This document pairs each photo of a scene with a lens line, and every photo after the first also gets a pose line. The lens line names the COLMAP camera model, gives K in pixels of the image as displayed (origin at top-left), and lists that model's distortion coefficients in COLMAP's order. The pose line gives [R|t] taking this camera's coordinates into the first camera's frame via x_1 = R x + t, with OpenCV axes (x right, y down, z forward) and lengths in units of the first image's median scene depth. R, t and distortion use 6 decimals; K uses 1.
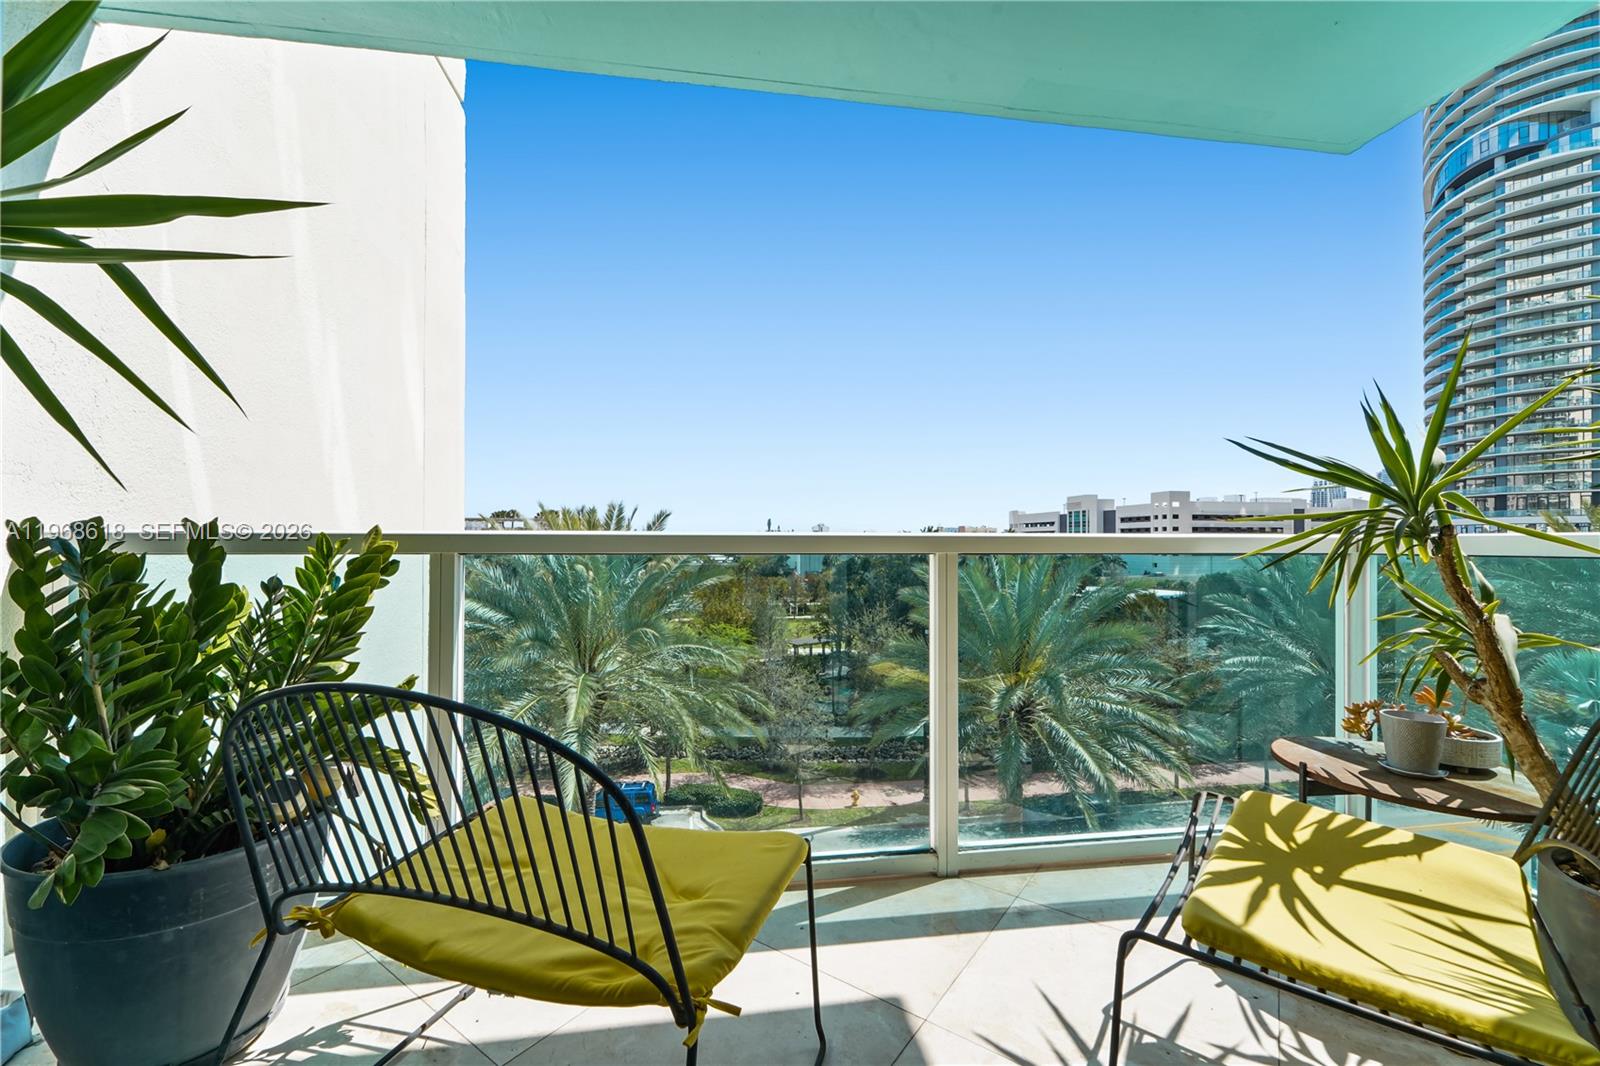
lens RADIAL K [[660.3, 0, 791.5], [0, 660.3, 537.8], [0, 0, 1]] dist [0.001025, -0.001290]
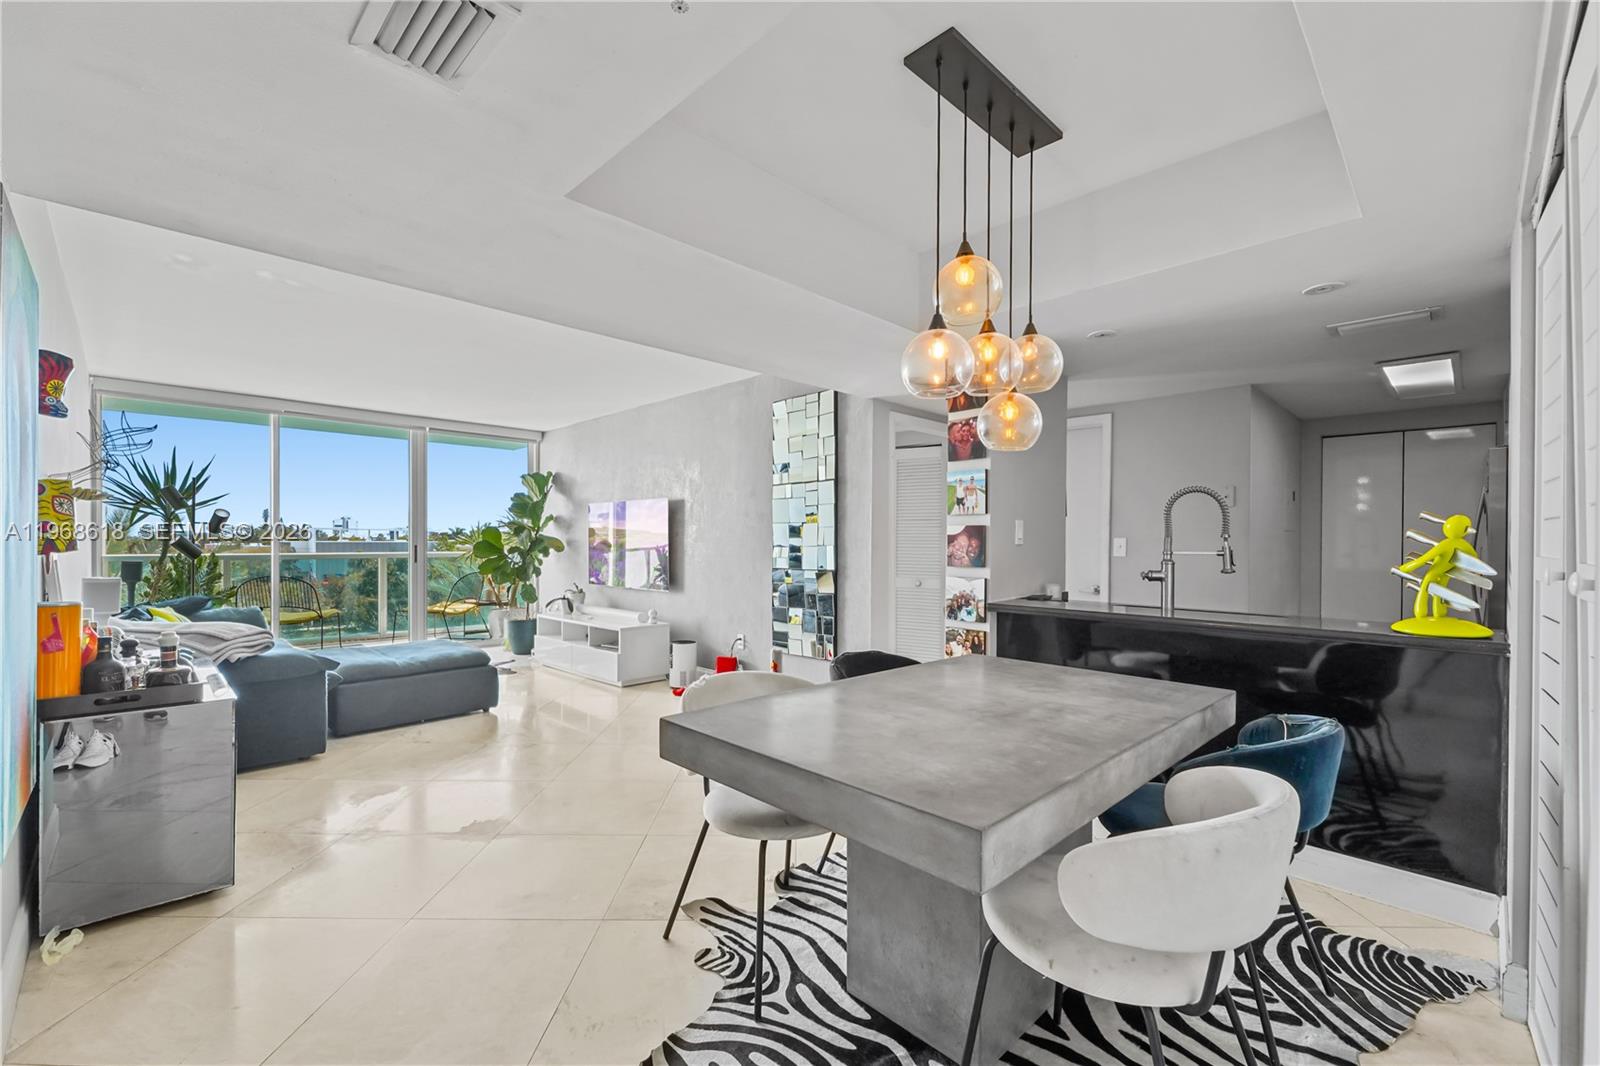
lens RADIAL K [[660.3, 0, 792.4], [0, 660.3, 546.1], [0, 0, 1]] dist [0.001025, -0.001290]
pose [[0.802739, -0.004060, 0.596317, -0.009774], [-0.005771, 0.999877, 0.014576, -0.007031], [-0.596302, -0.015142, 0.802617, -0.222429]]
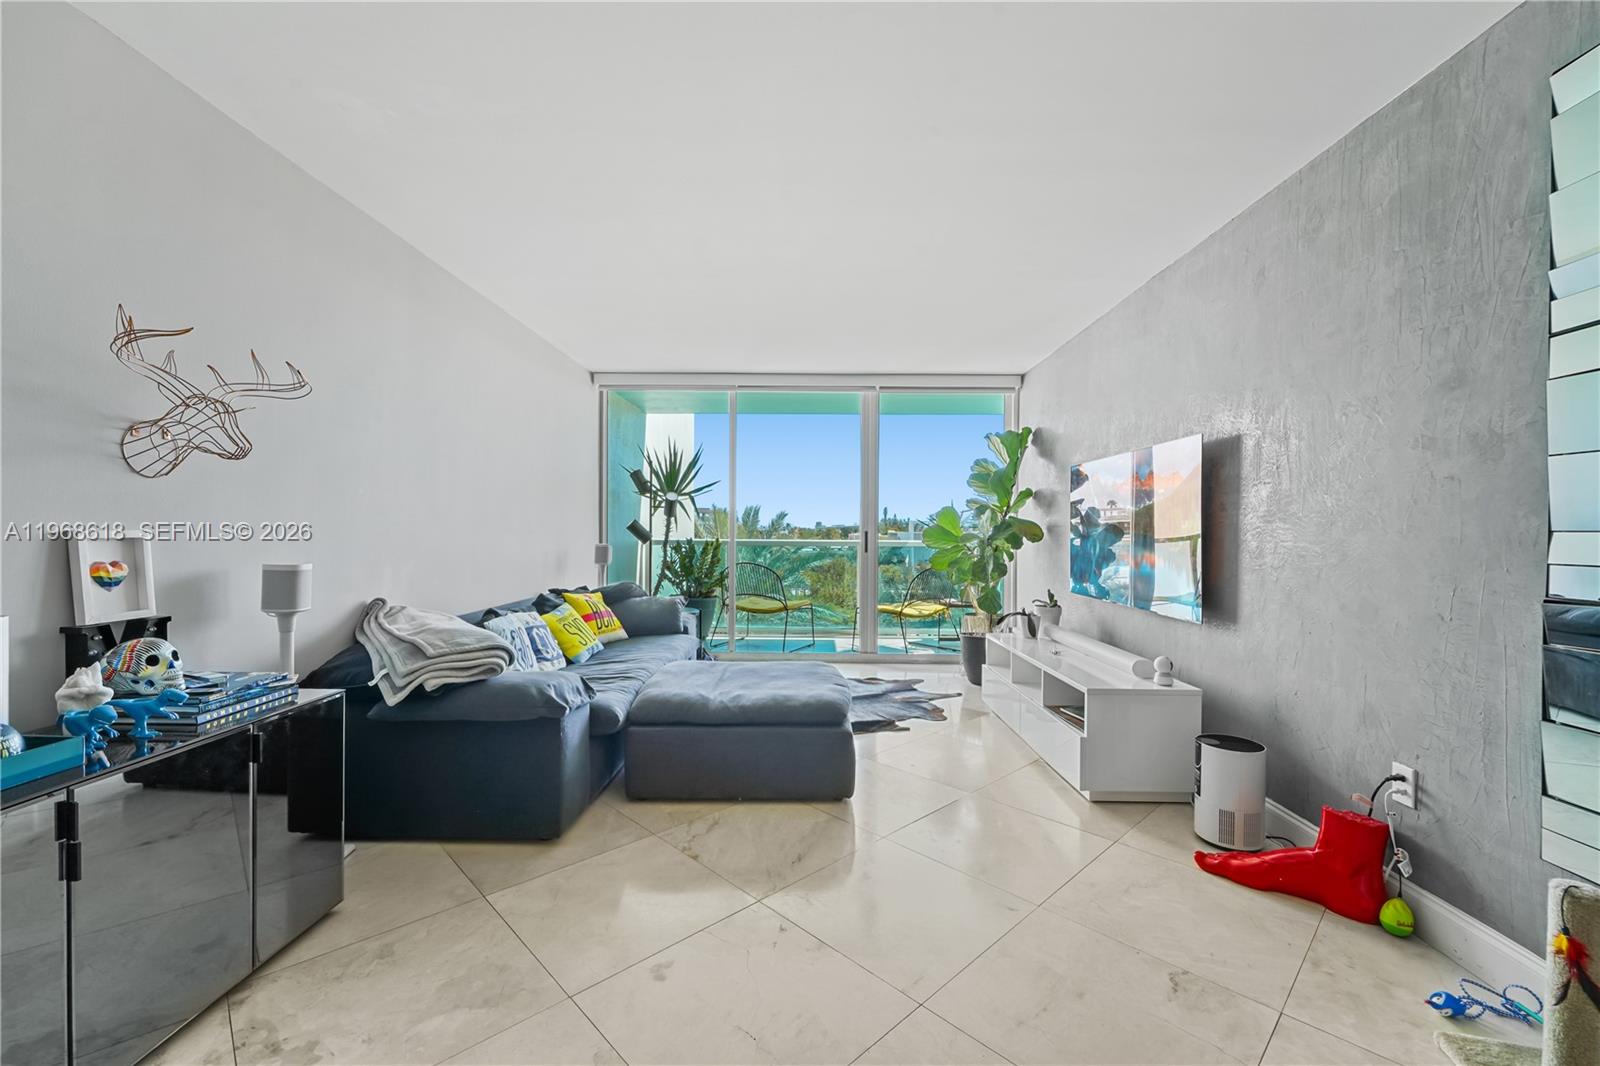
lens RADIAL K [[660.3, 0, 790.1], [0, 660.3, 534.6], [0, 0, 1]] dist [0.001025, -0.001290]
pose [[0.984166, 0.004331, -0.177199, 0.029969], [-0.002028, 0.999911, 0.013174, -0.004962], [0.177240, -0.012606, 0.984087, -0.157565]]
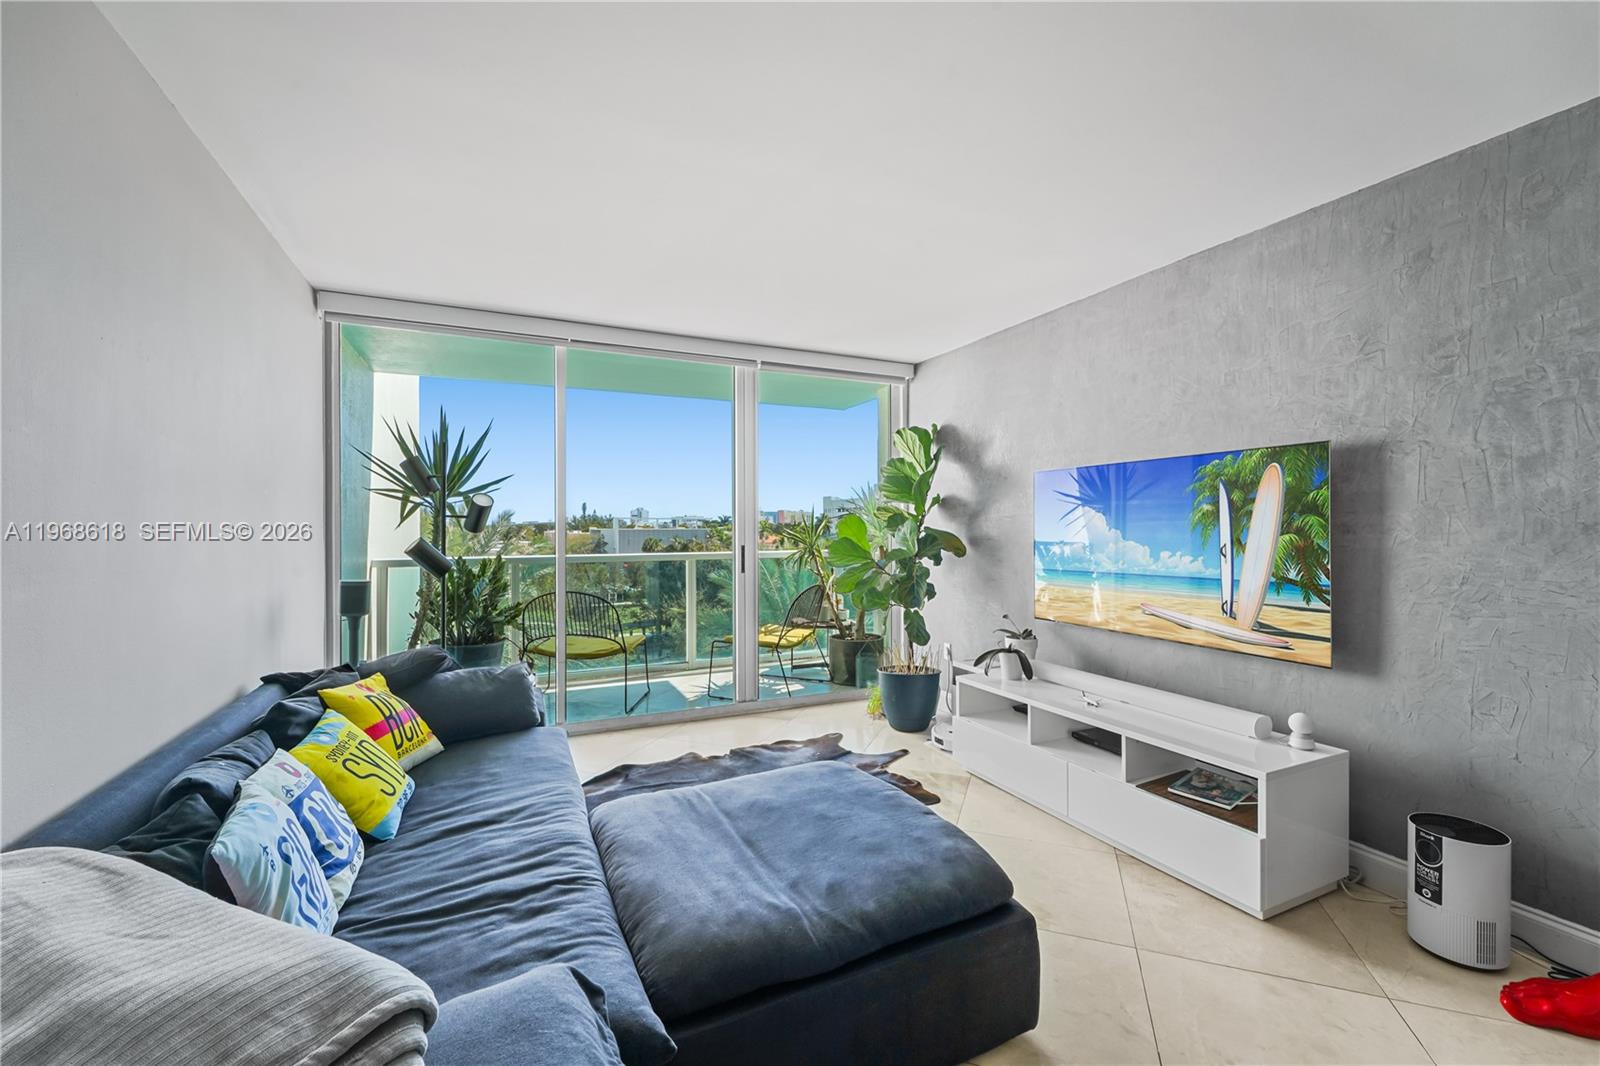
lens RADIAL K [[660.3, 0, 799.5], [0, 660.3, 530.8], [0, 0, 1]] dist [0.001025, -0.001290]
pose [[0.960624, -0.007296, 0.277757, -0.007137], [0.003555, 0.999896, 0.013971, -0.008501], [-0.277830, -0.012434, 0.960550, -0.117205]]
